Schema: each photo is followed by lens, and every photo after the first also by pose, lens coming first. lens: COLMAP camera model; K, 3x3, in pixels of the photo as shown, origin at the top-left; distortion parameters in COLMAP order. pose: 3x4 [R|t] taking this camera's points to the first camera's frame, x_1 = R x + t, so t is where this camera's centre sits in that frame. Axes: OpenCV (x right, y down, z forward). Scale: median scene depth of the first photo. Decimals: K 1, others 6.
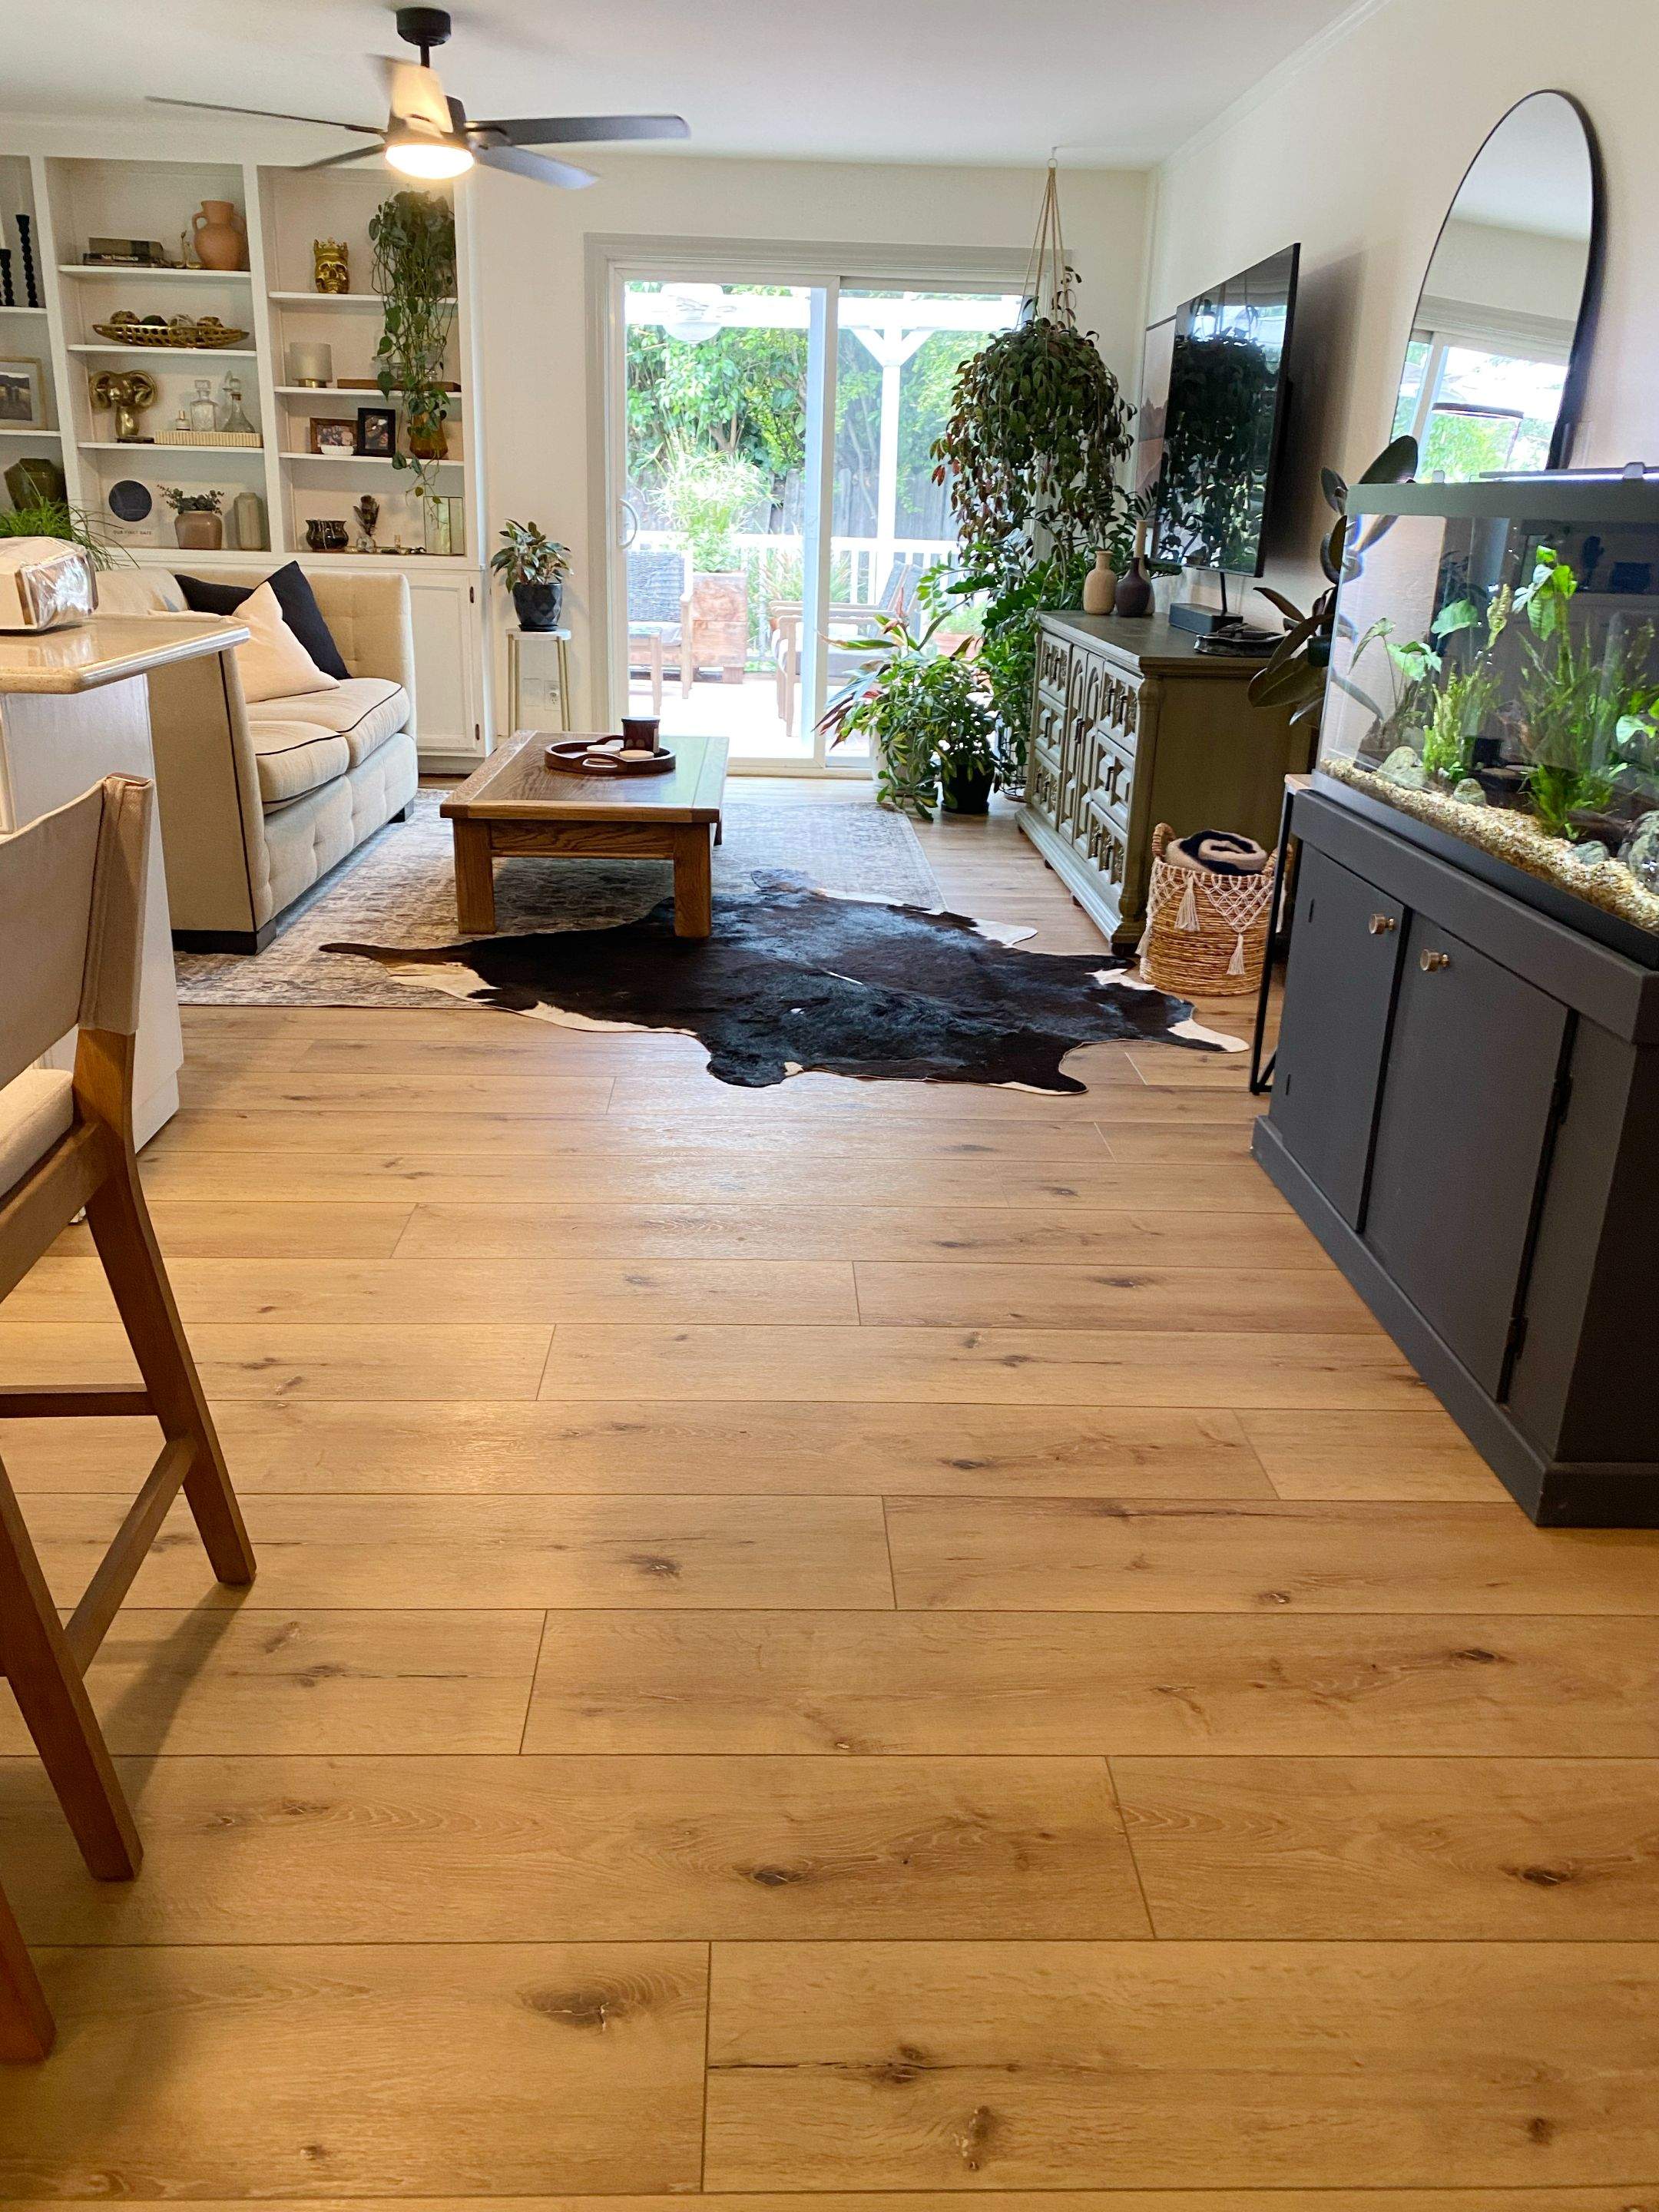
lens RADIAL K [[1692.0, 0, 829.5], [0, 1692.0, 1106.0], [0, 0, 1]] dist [0.006719, 0.001086]
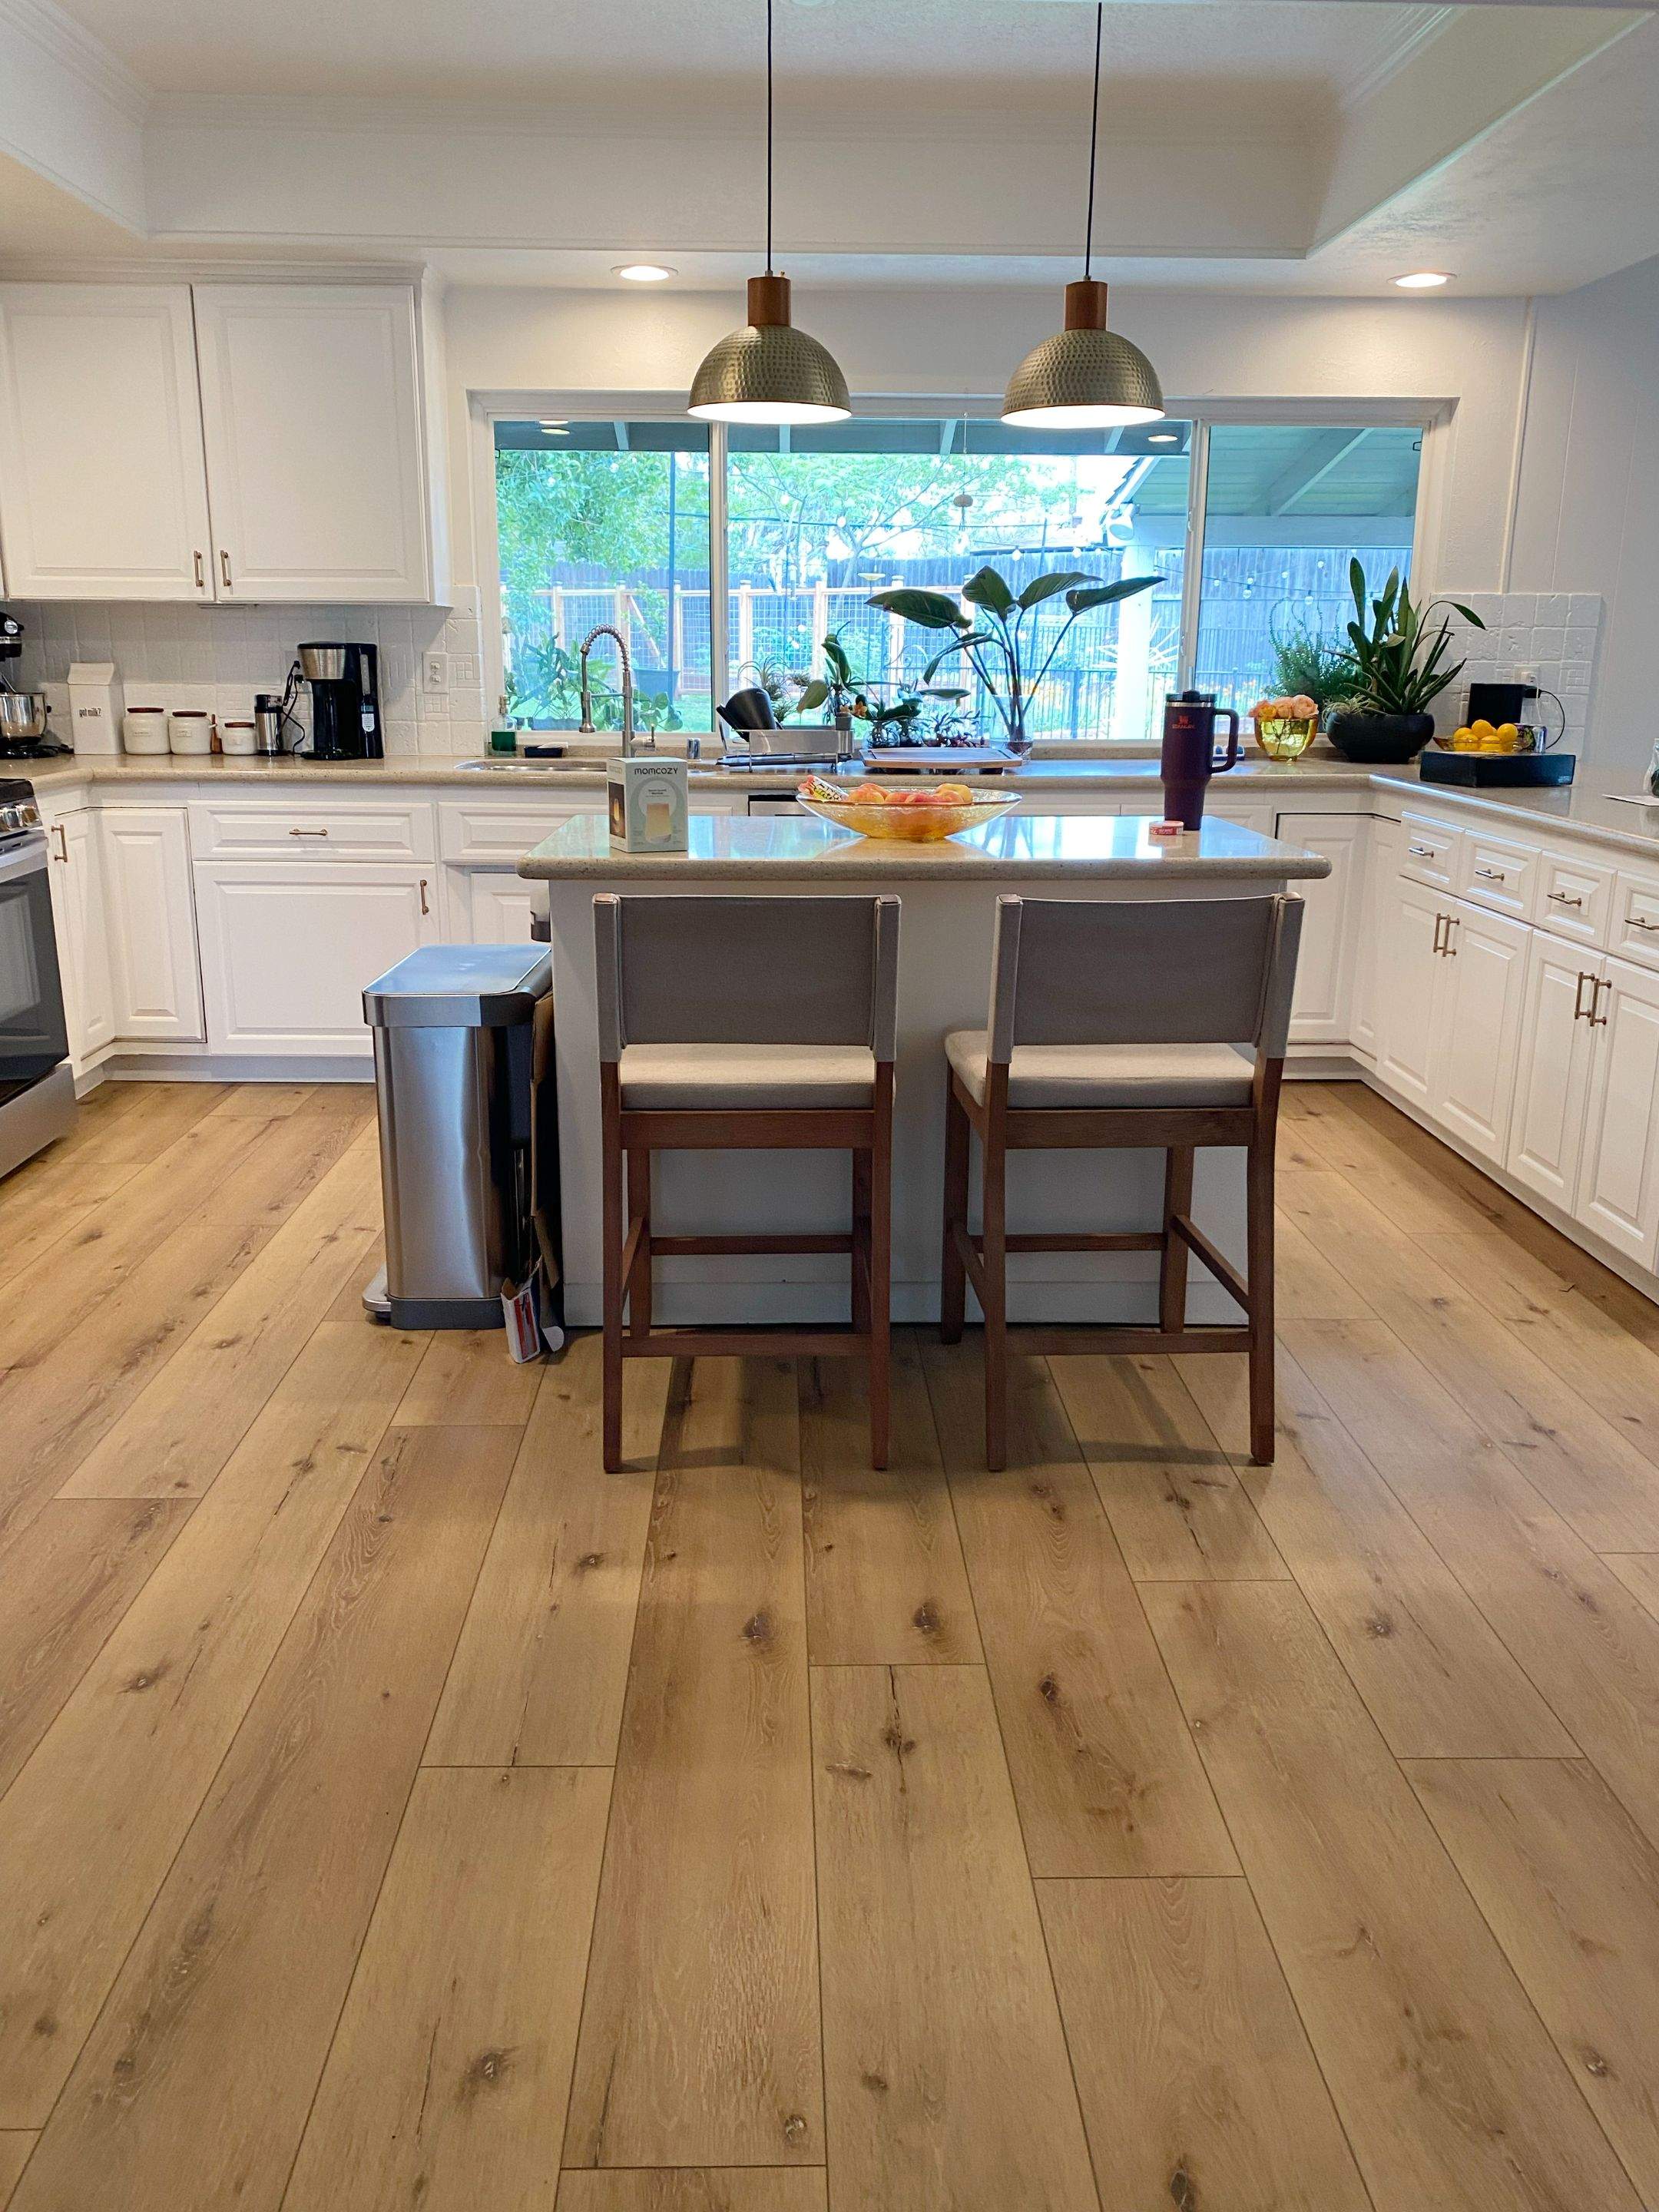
lens RADIAL K [[1692.0, 0, 829.5], [0, 1692.0, 1106.0], [0, 0, 1]] dist [0.006719, 0.001086]
pose [[-0.002629, 0.241260, -0.970457, 1.197954], [-0.347863, 0.909630, 0.227080, -0.235922], [0.937542, 0.338183, 0.081533, 0.548084]]
